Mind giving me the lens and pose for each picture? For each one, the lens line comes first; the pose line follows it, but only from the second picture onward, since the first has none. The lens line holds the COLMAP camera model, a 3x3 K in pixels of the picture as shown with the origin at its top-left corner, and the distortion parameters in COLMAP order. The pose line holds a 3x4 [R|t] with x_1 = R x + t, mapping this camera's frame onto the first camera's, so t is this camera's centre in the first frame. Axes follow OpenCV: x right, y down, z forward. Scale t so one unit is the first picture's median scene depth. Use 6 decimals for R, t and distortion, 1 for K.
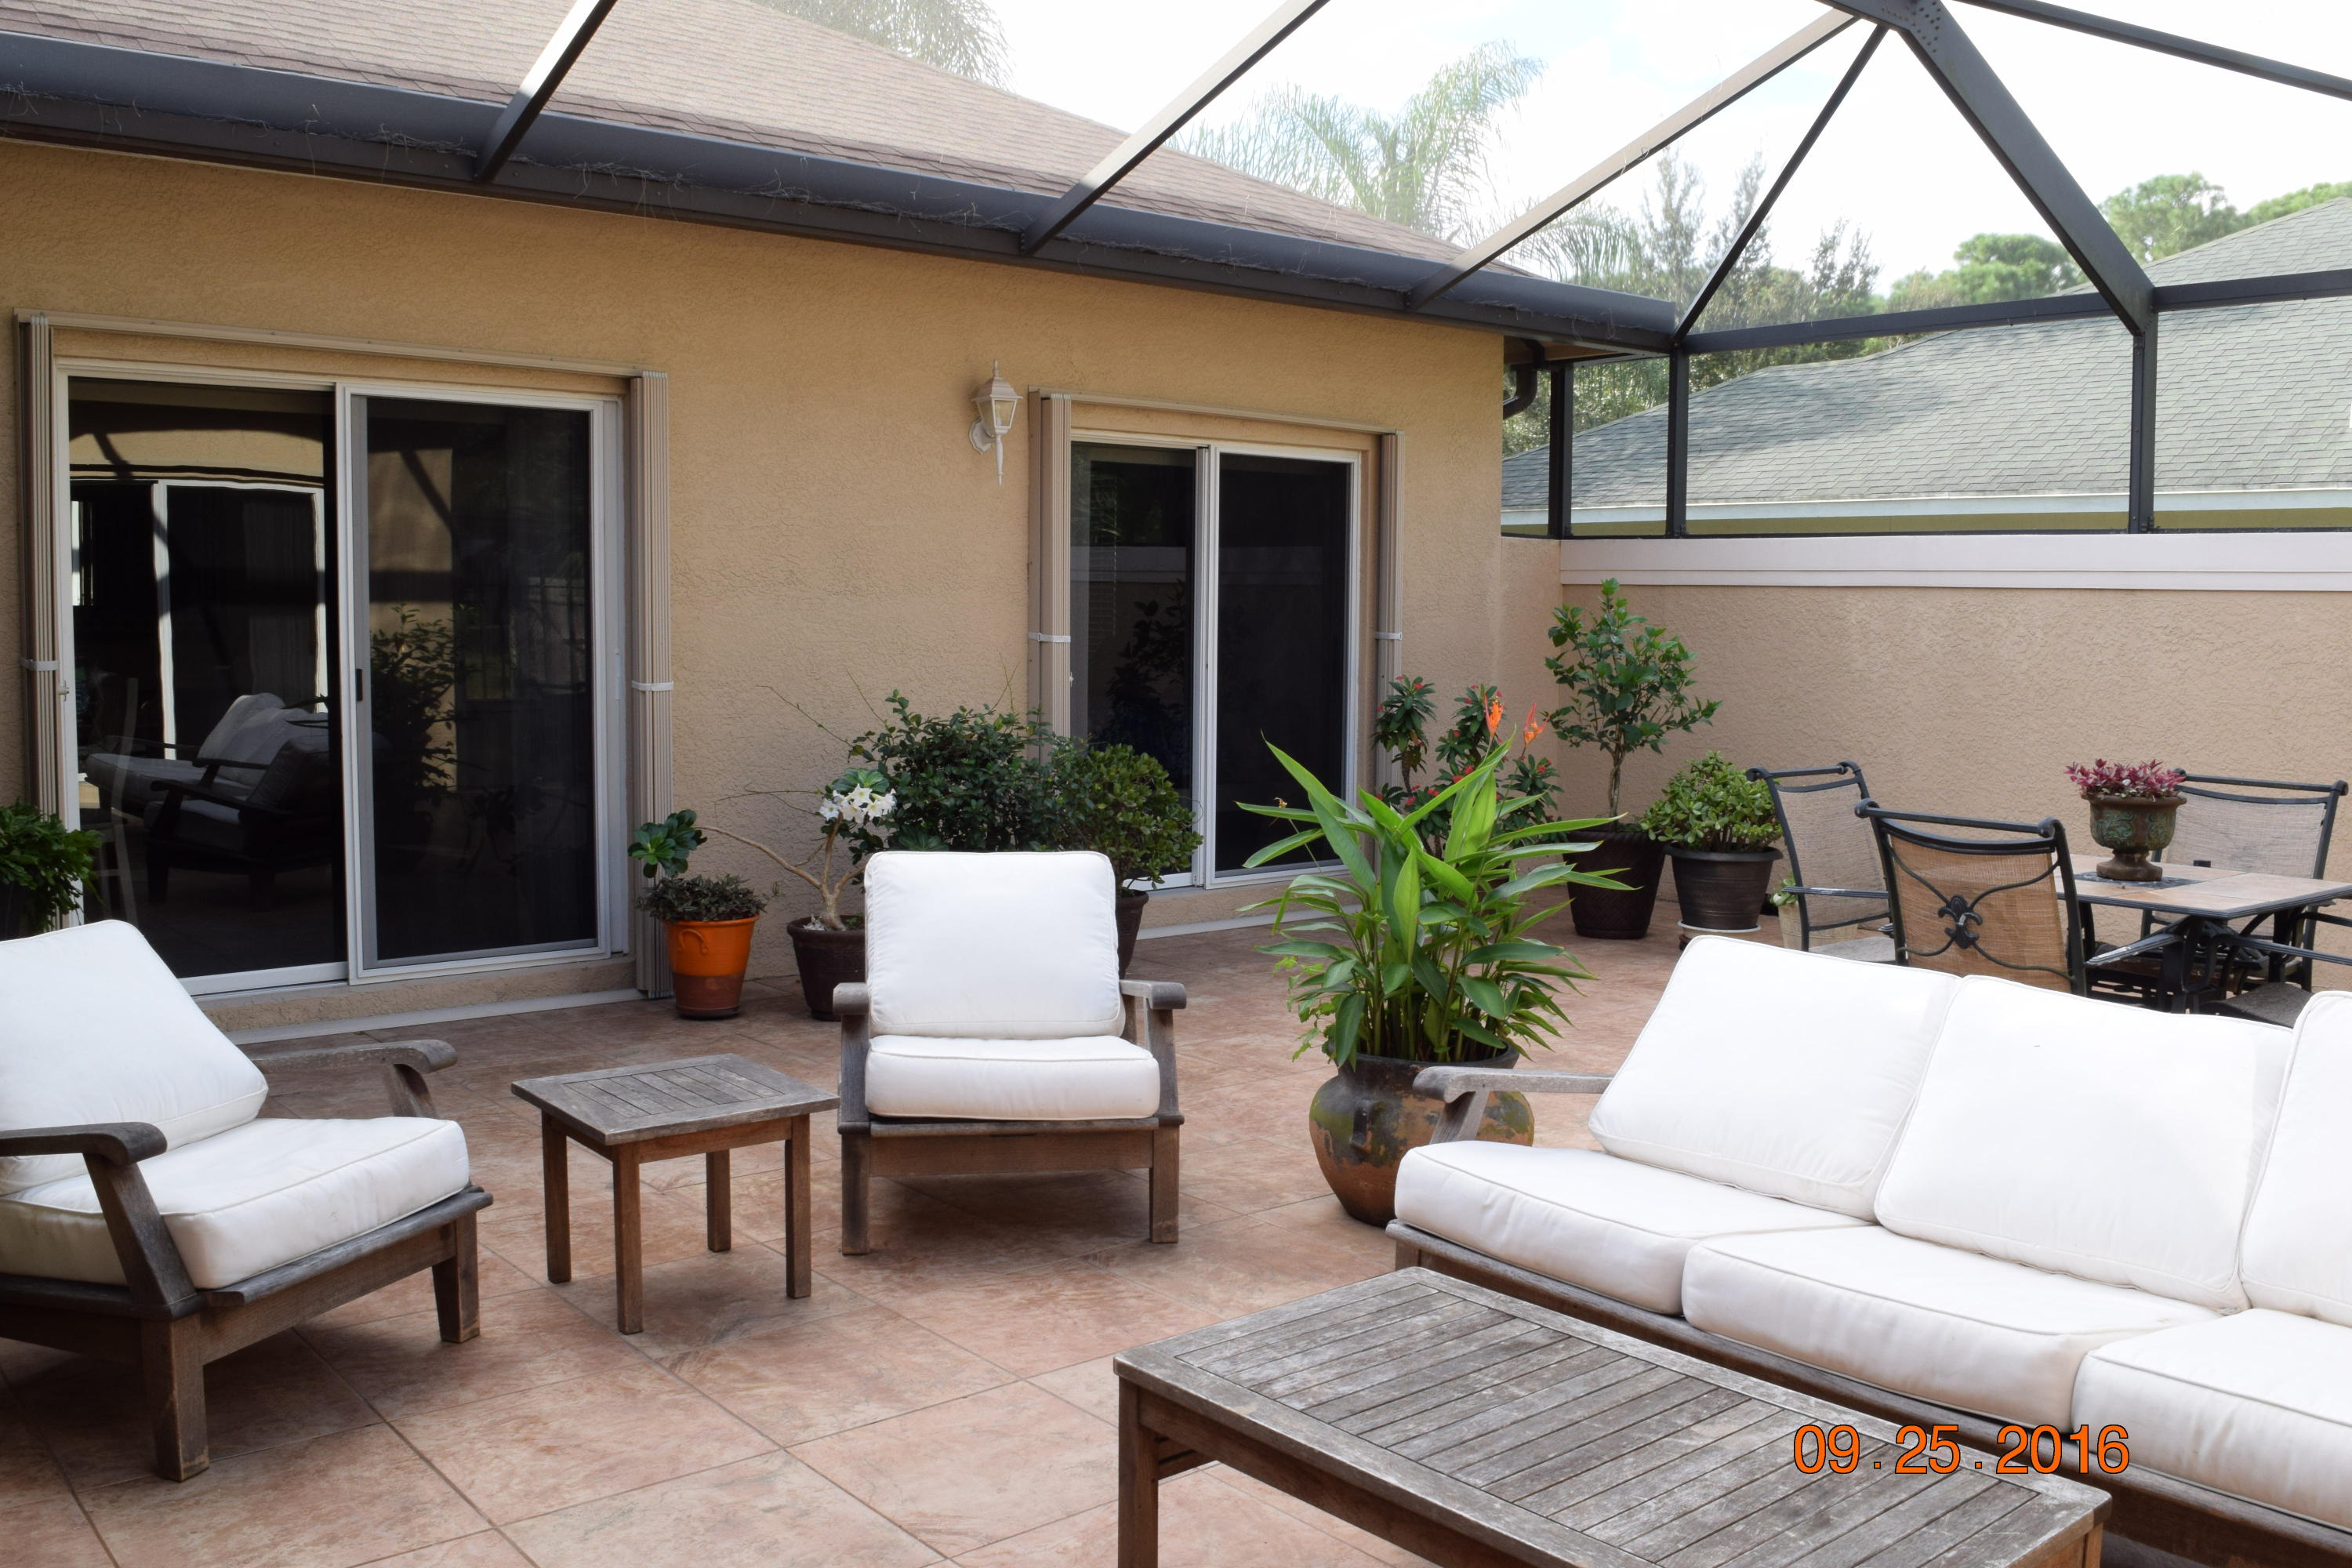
lens RADIAL K [[1994.9, 0, 1180.1], [0, 1994.9, 777.1], [0, 0, 1]] dist [-0.095985, 0.032171]
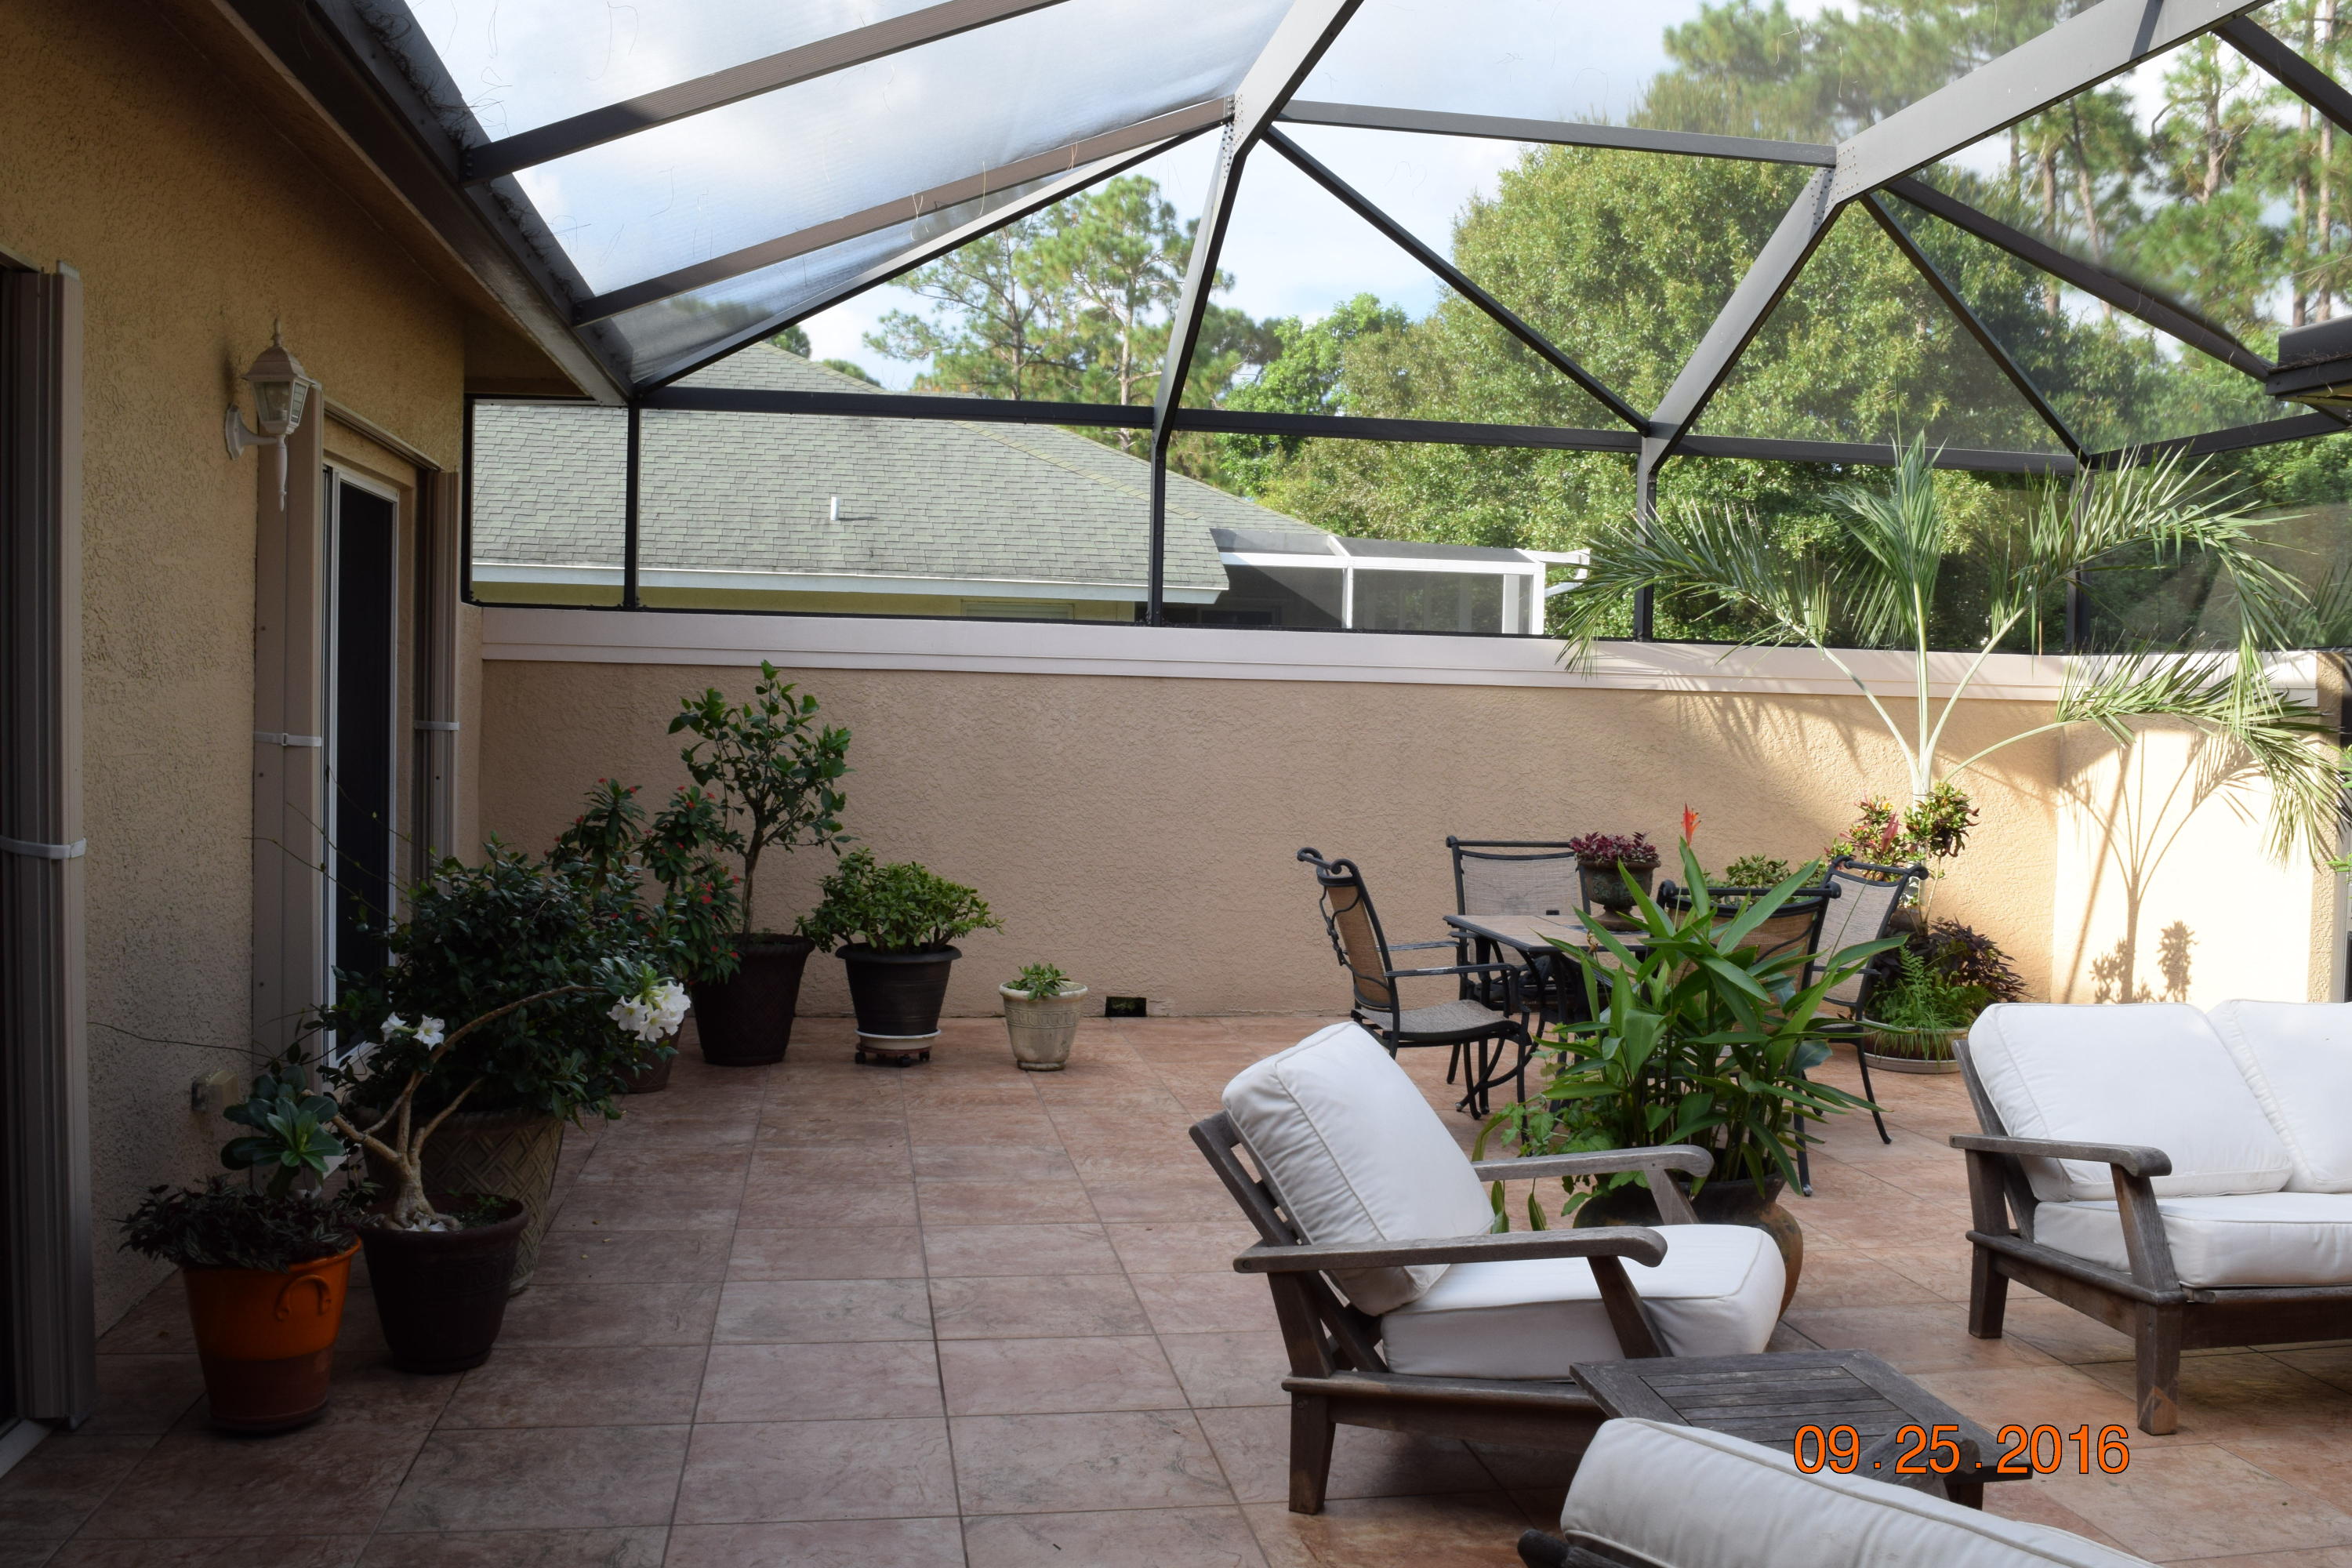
lens RADIAL K [[1994.9, 0, 1197.4], [0, 1994.9, 774.6], [0, 0, 1]] dist [-0.095985, 0.032171]
pose [[0.504276, -0.031562, 0.862965, -0.464406], [0.057841, 0.998322, 0.002713, -0.040783], [-0.861603, 0.048547, 0.505256, 0.394223]]
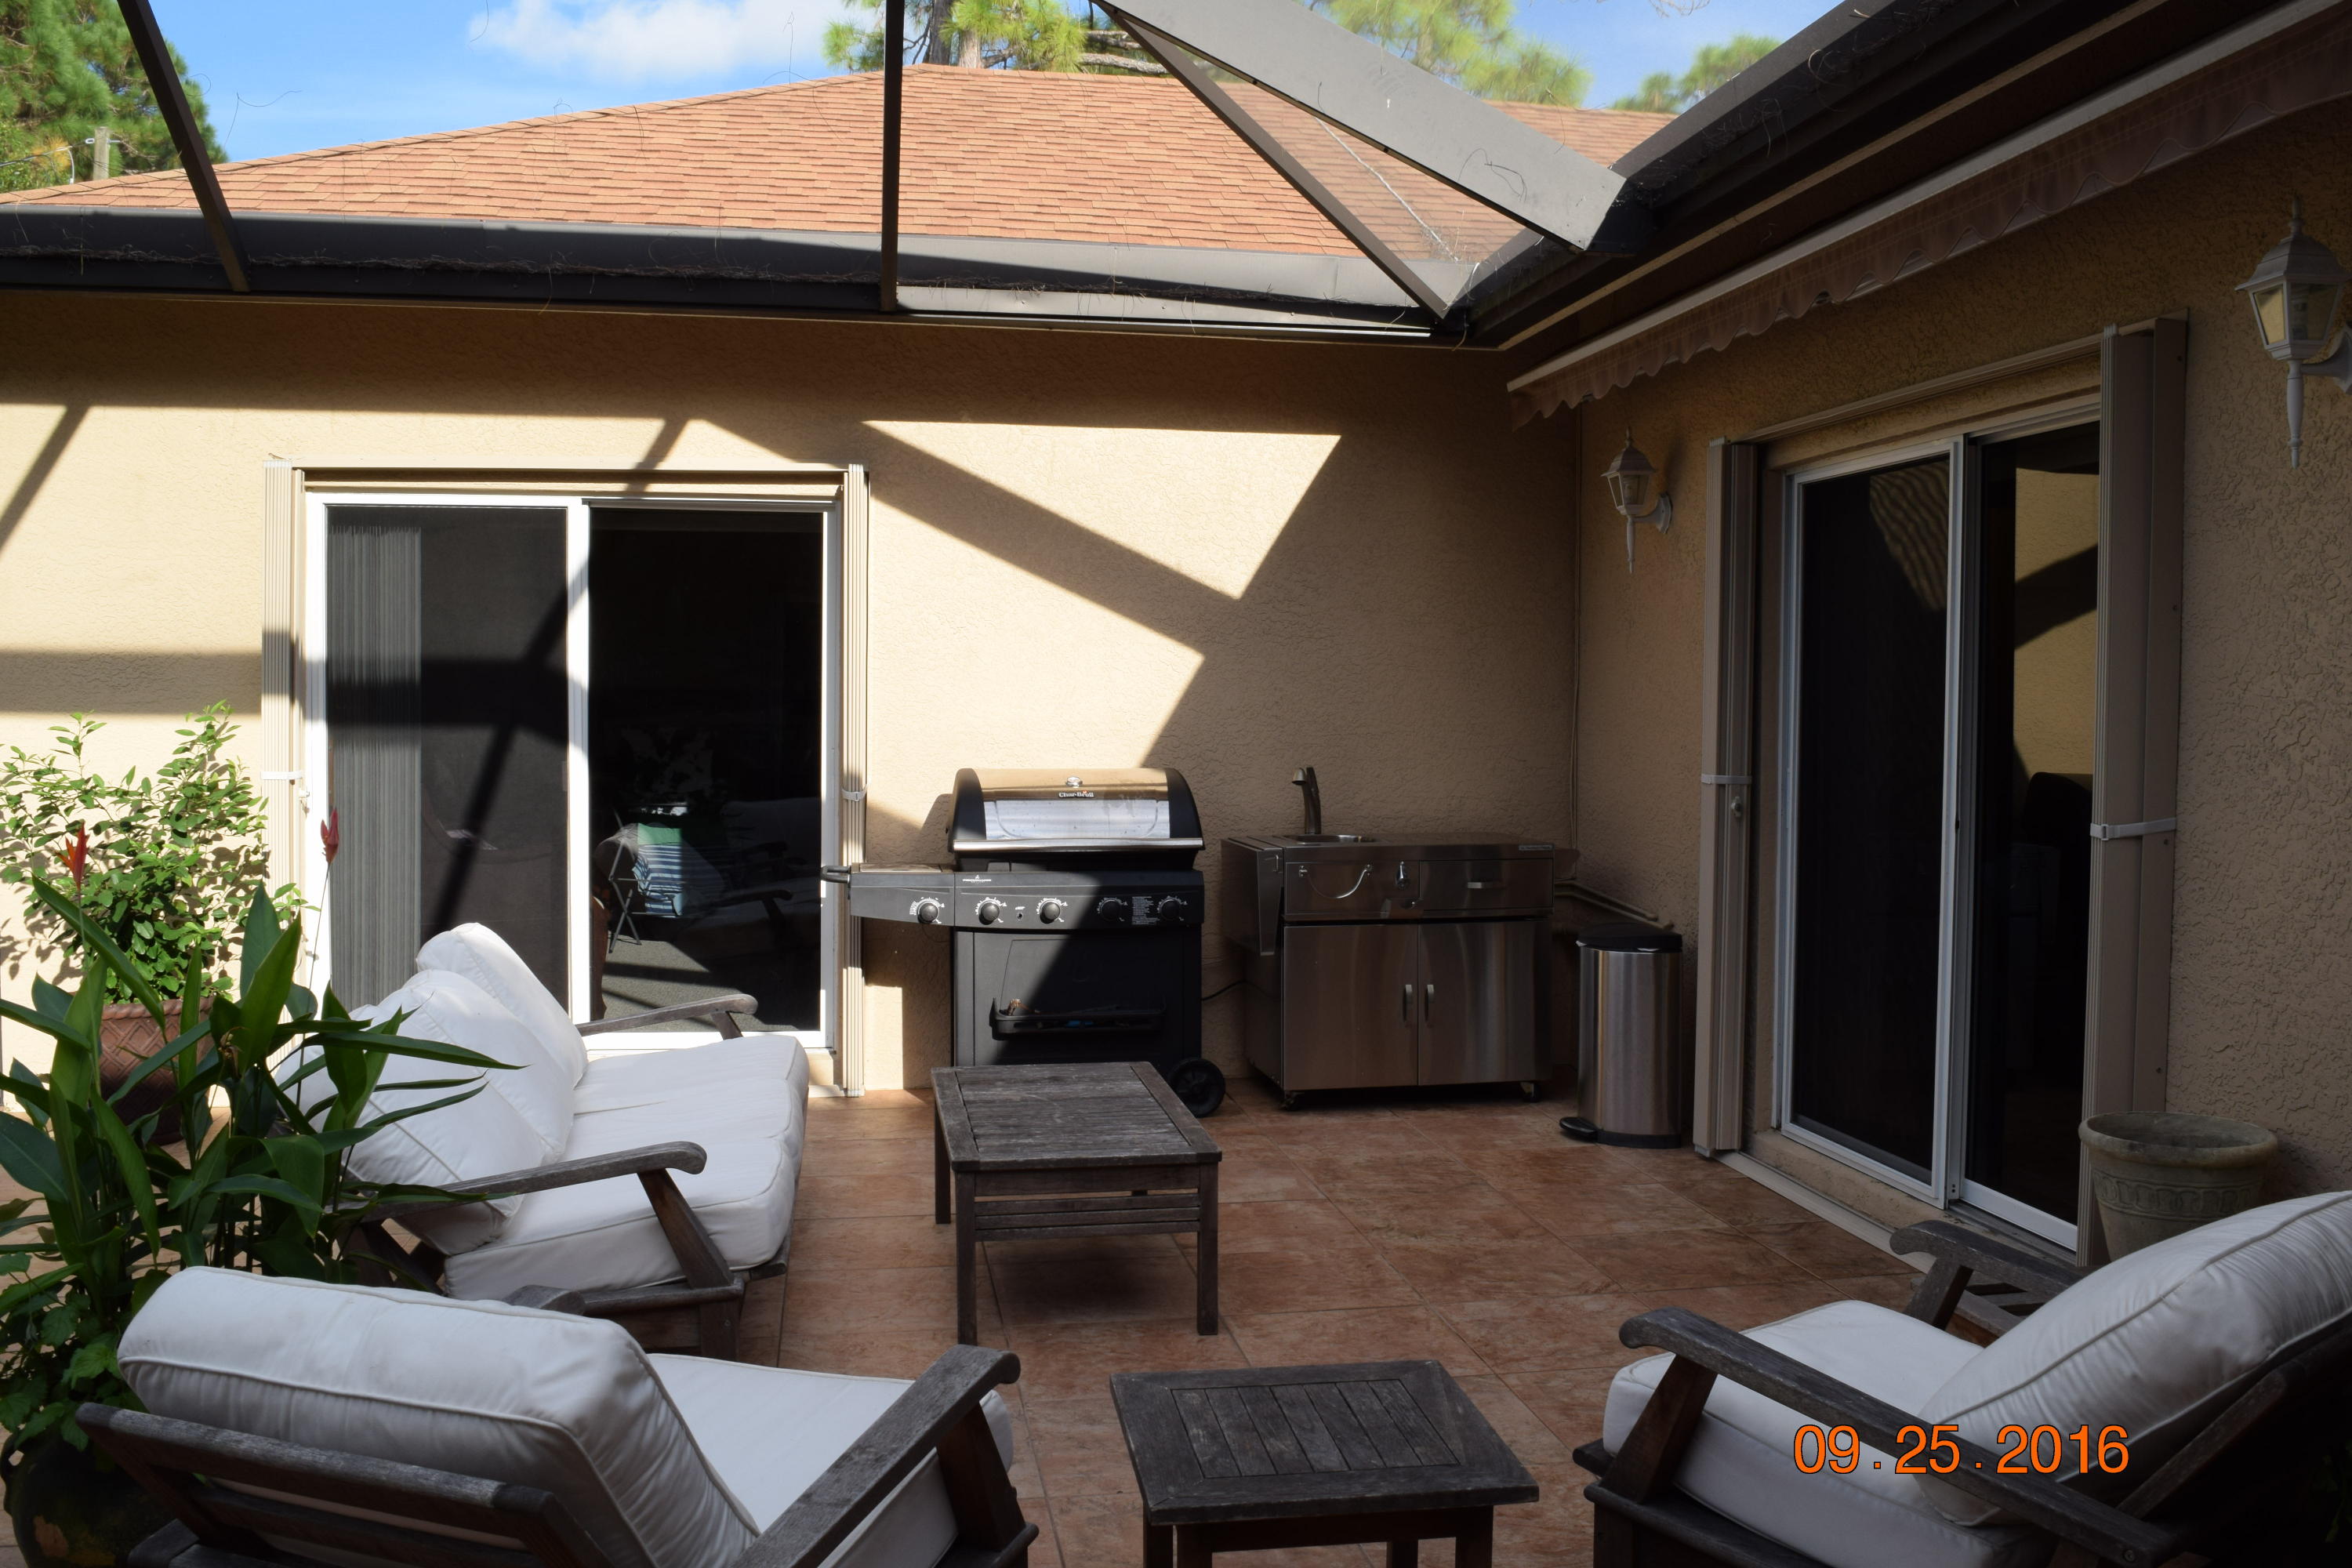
lens RADIAL K [[1994.9, 0, 1199.2], [0, 1994.9, 771.2], [0, 0, 1]] dist [-0.095985, 0.032171]
pose [[-0.864630, -0.032828, 0.501335, -0.264790], [0.027268, 0.993326, 0.112073, -0.066213], [-0.501668, 0.110573, -0.857964, 0.755802]]
